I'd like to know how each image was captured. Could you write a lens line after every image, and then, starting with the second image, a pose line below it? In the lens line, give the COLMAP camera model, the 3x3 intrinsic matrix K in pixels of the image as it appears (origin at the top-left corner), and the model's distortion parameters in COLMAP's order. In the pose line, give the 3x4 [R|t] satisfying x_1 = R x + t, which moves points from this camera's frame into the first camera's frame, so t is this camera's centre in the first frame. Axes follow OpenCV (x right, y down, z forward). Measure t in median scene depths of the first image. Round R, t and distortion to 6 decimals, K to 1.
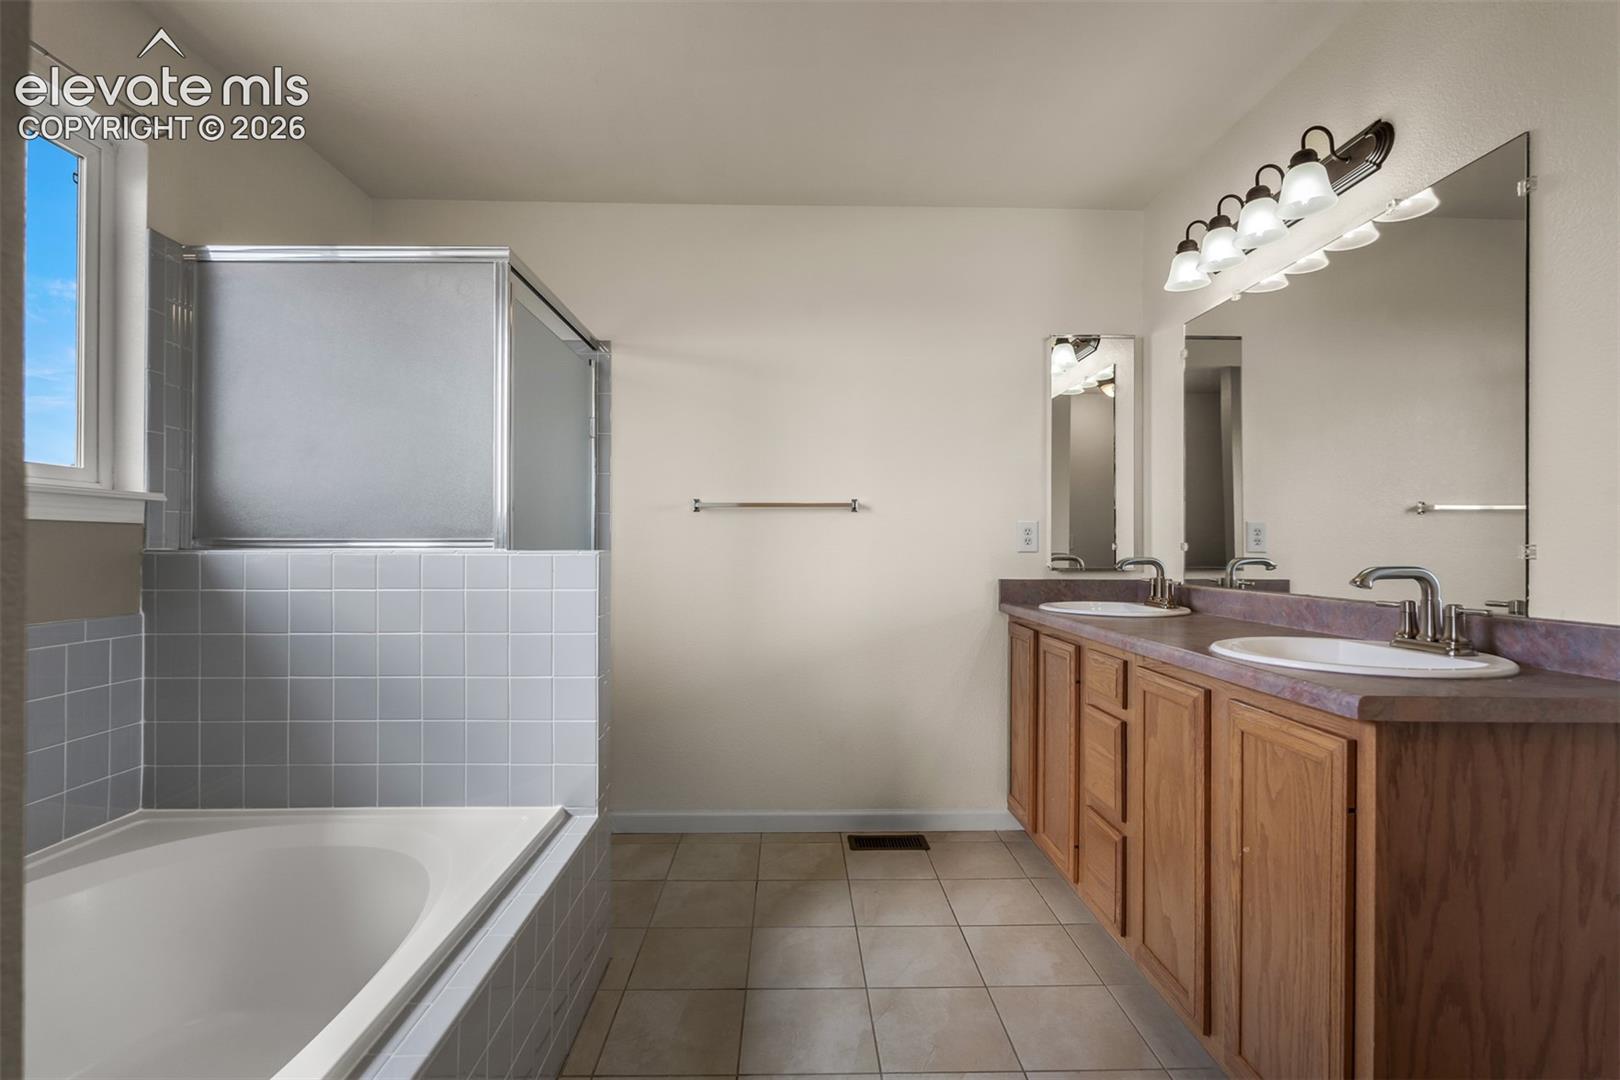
lens RADIAL K [[762.7, 0, 808.5], [0, 762.7, 543.7], [0, 0, 1]] dist [0.002177, 0.000328]
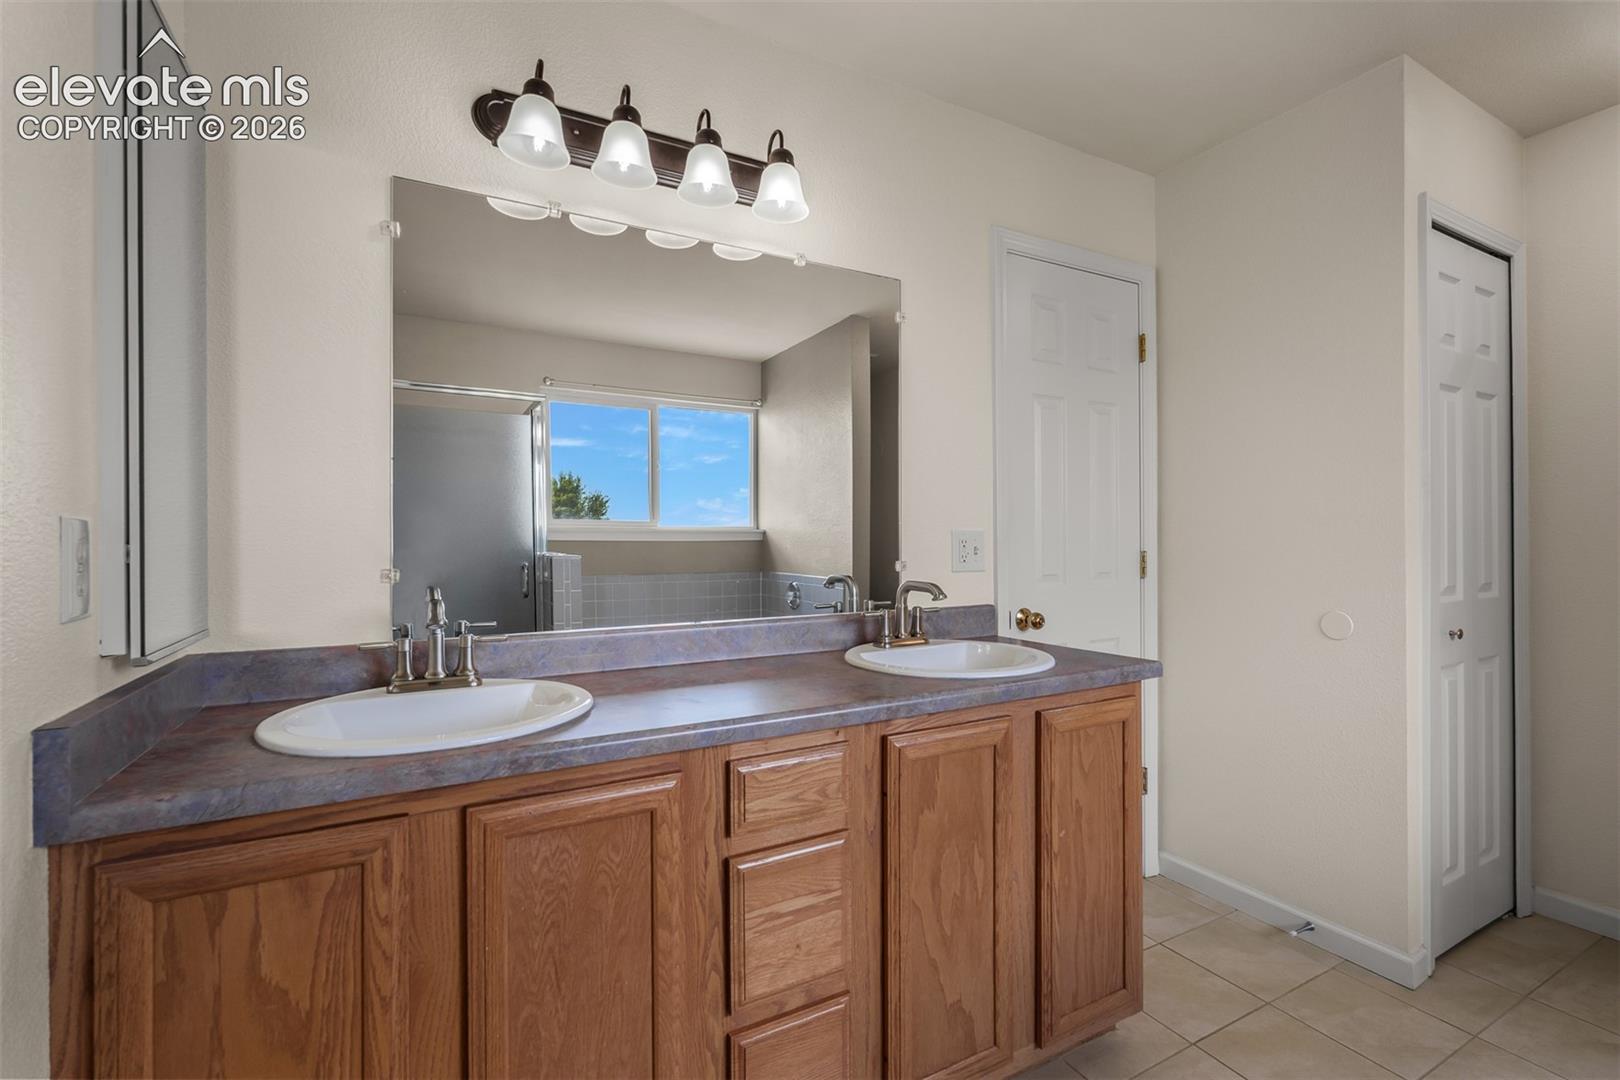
lens RADIAL K [[720.5, 0, 808.2], [0, 720.5, 537.5], [0, 0, 1]] dist [-0.002190, -0.000885]
pose [[-0.441389, 0.008146, 0.897279, -0.204977], [0.007090, 0.999959, -0.005590, -0.039015], [-0.897288, 0.003895, -0.441429, 1.545524]]
